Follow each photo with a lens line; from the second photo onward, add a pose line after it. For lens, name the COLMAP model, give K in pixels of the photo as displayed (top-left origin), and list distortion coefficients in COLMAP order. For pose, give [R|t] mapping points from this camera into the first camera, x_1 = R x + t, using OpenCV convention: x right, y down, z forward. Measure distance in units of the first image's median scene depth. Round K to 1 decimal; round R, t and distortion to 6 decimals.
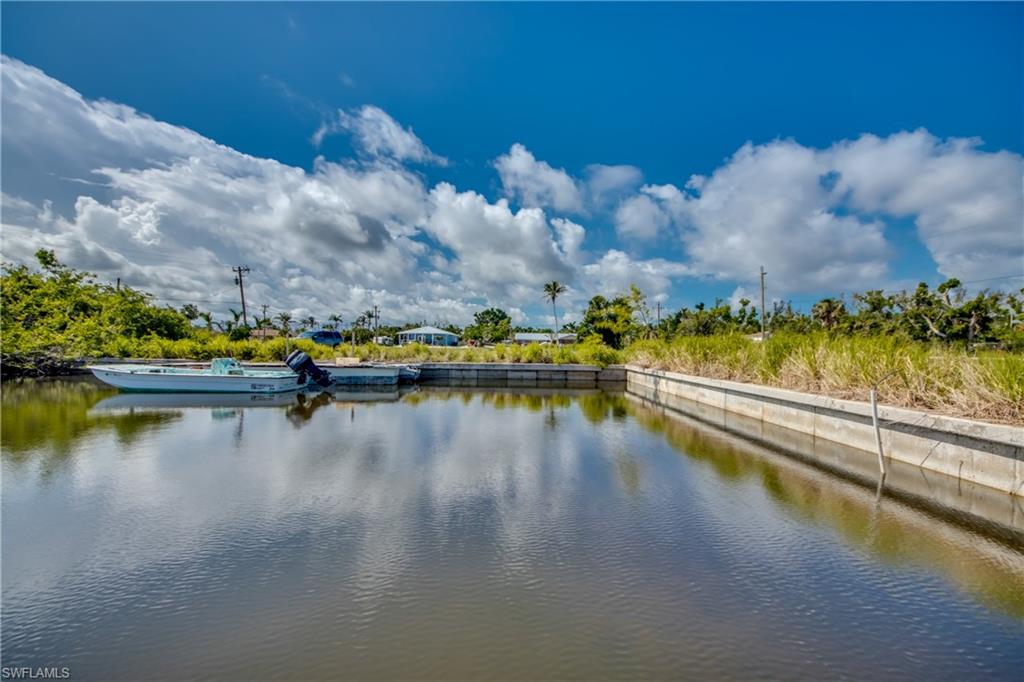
lens RADIAL K [[391.3, 0, 510.5], [0, 391.3, 345.8], [0, 0, 1]] dist [0.005825, -0.008905]
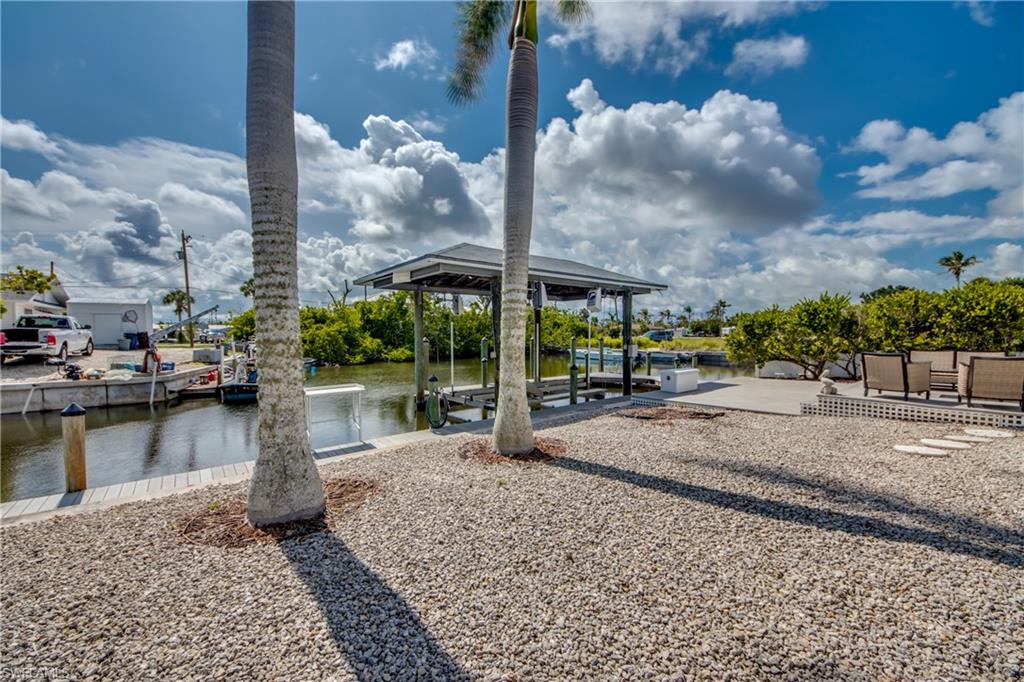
lens RADIAL K [[391.3, 0, 504.8], [0, 391.3, 336.8], [0, 0, 1]] dist [0.005825, -0.008905]
pose [[0.638048, -0.003672, -0.769988, 0.584761], [0.010957, 0.999931, 0.004310, -0.041325], [0.769918, -0.011187, 0.638044, -0.834582]]
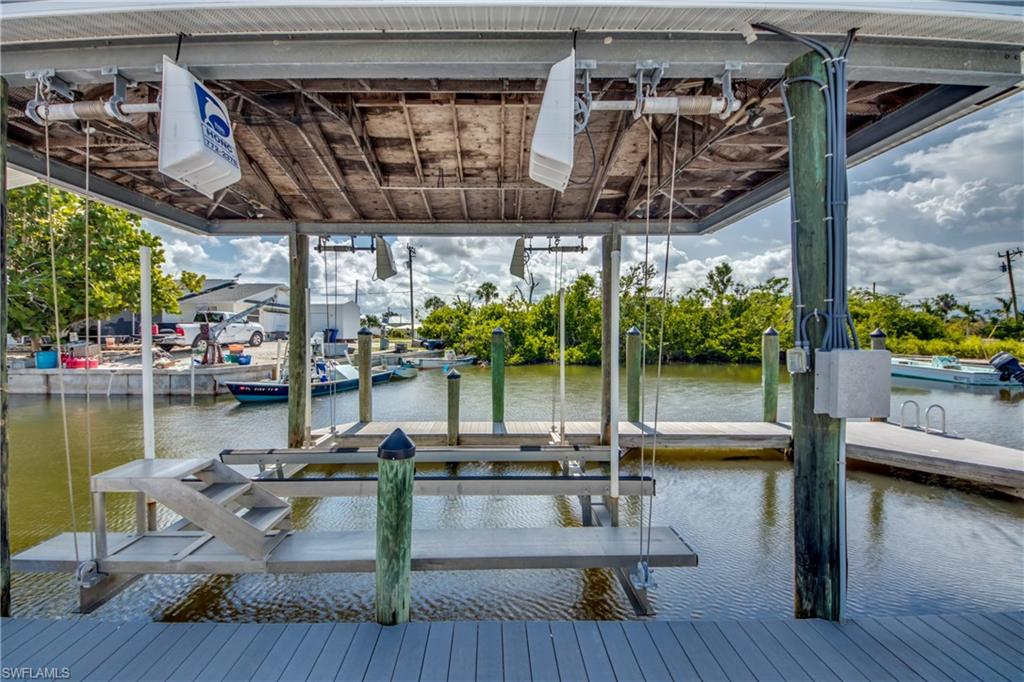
lens RADIAL K [[391.3, 0, 499.1], [0, 391.3, 340.9], [0, 0, 1]] dist [0.005825, -0.008905]
pose [[0.028319, 0.006064, -0.999581, 0.303575], [0.002655, 0.999978, 0.006142, -0.021814], [0.999595, -0.002828, 0.028302, -0.360695]]
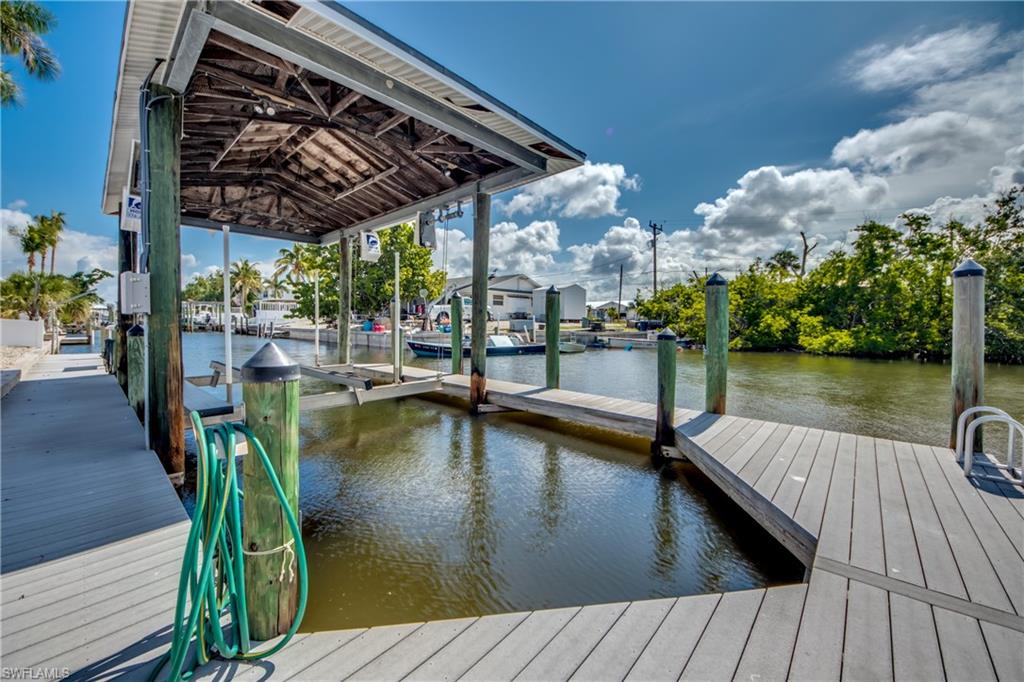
lens RADIAL K [[391.3, 0, 497.2], [0, 391.3, 319.7], [0, 0, 1]] dist [0.005825, -0.008905]
pose [[-0.676560, -0.015515, -0.736224, 0.202748], [-0.012030, 0.999877, -0.010017, 0.002088], [0.736289, 0.002079, -0.676664, -0.026211]]
